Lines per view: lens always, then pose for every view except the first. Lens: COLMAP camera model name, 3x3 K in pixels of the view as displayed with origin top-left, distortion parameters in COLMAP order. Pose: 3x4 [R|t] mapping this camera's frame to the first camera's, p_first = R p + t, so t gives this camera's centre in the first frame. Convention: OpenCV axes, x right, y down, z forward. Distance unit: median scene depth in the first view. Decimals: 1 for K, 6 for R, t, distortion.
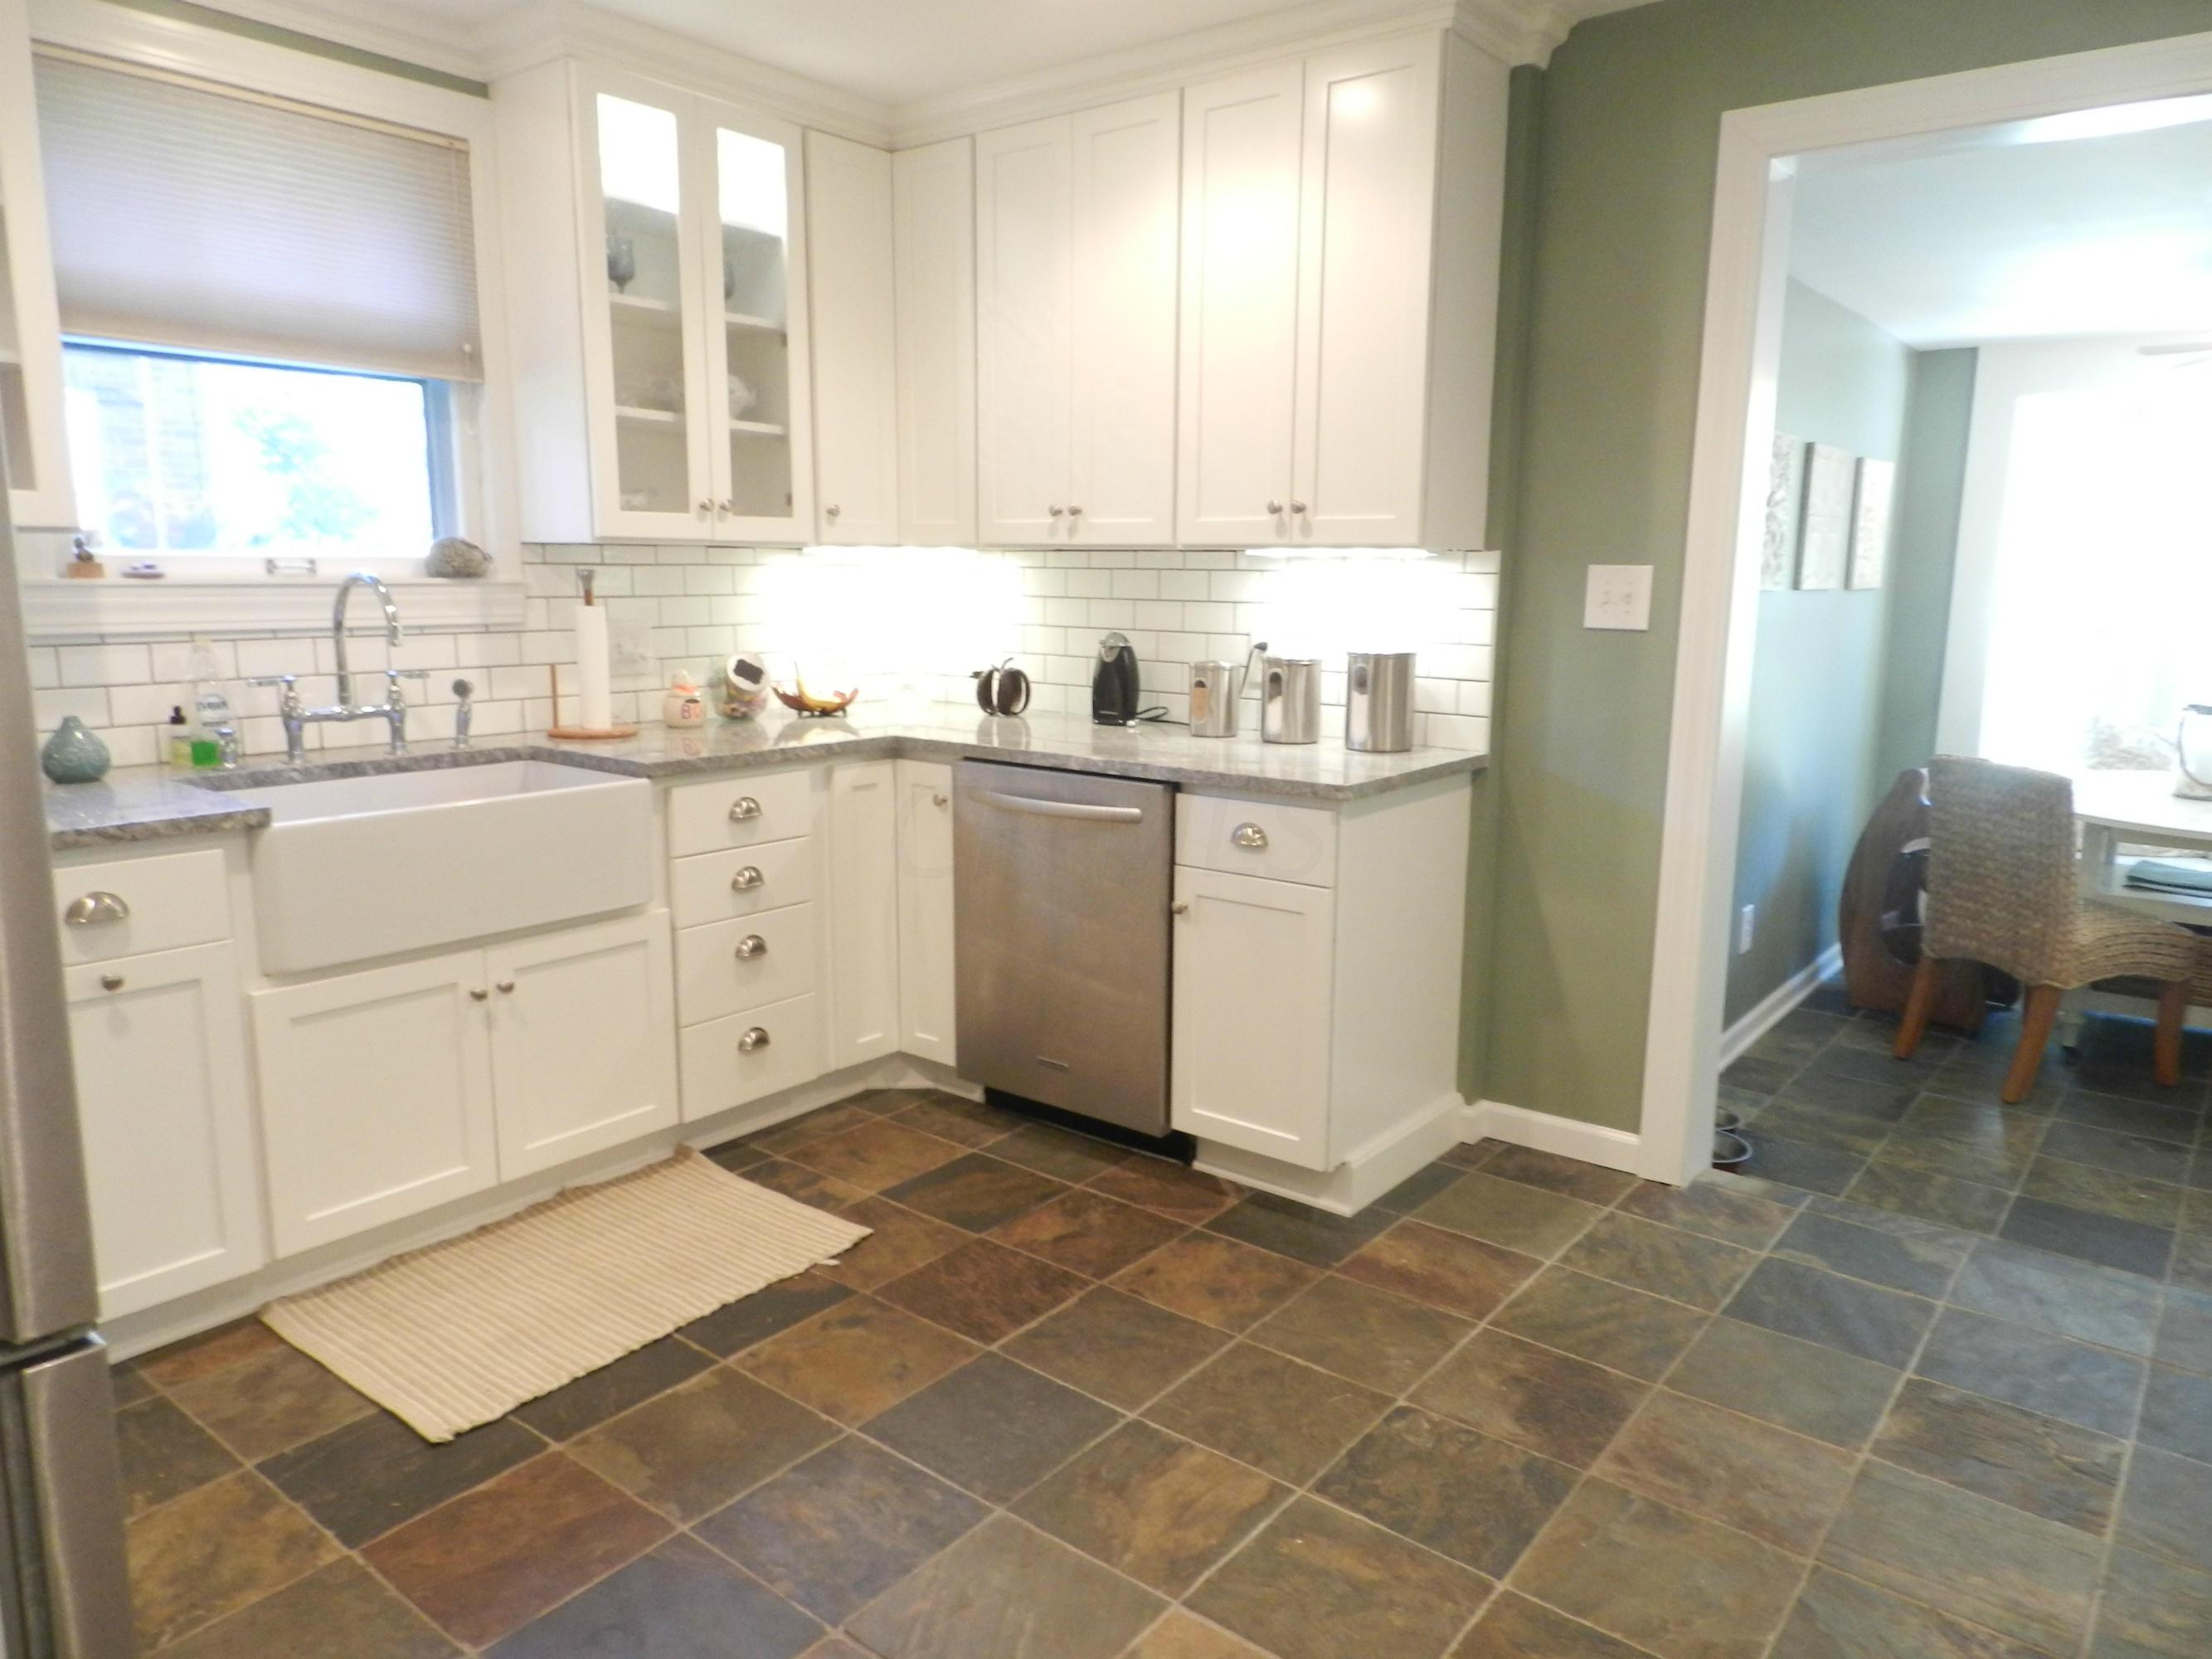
lens RADIAL K [[1506.1, 0, 1109.5], [0, 1506.1, 836.6], [0, 0, 1]] dist [0.026495, -0.013339]
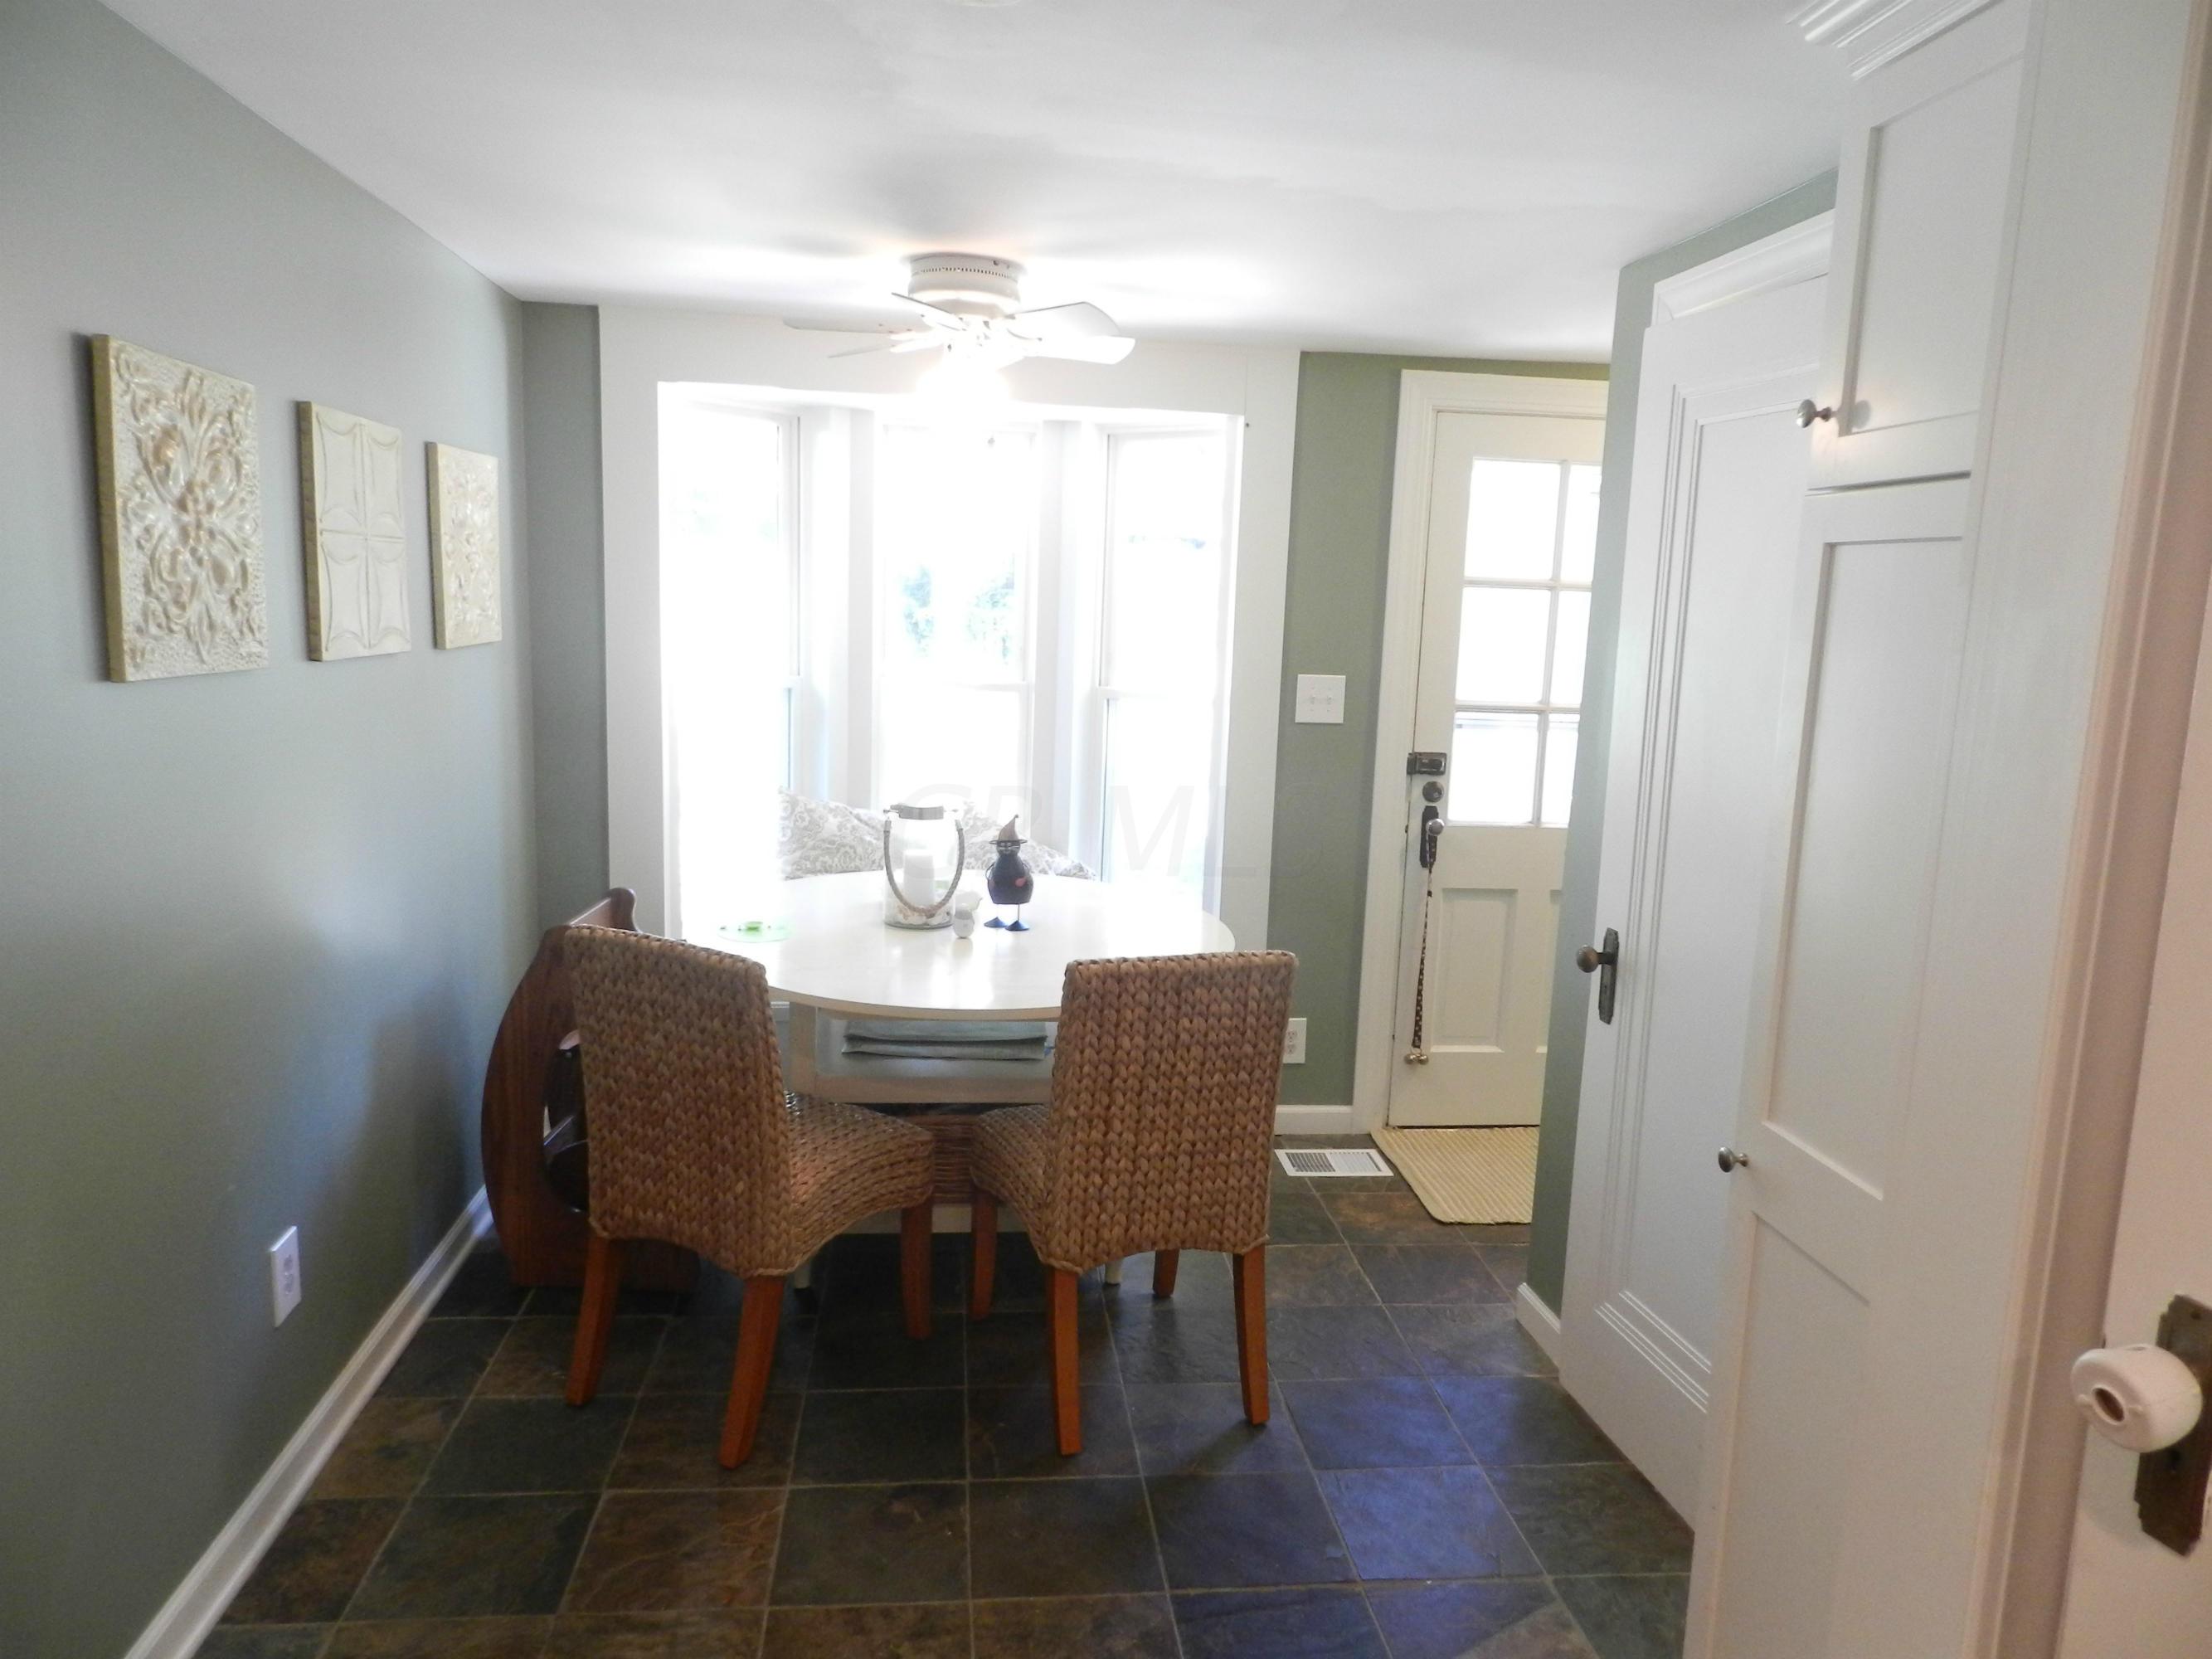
lens RADIAL K [[1506.1, 0, 1109.8], [0, 1506.1, 828.8], [0, 0, 1]] dist [0.026495, -0.013339]
pose [[0.714482, -0.092071, 0.693569, 0.275200], [0.093944, 0.994951, 0.035303, -0.095626], [-0.693318, 0.039934, 0.719524, 0.398564]]
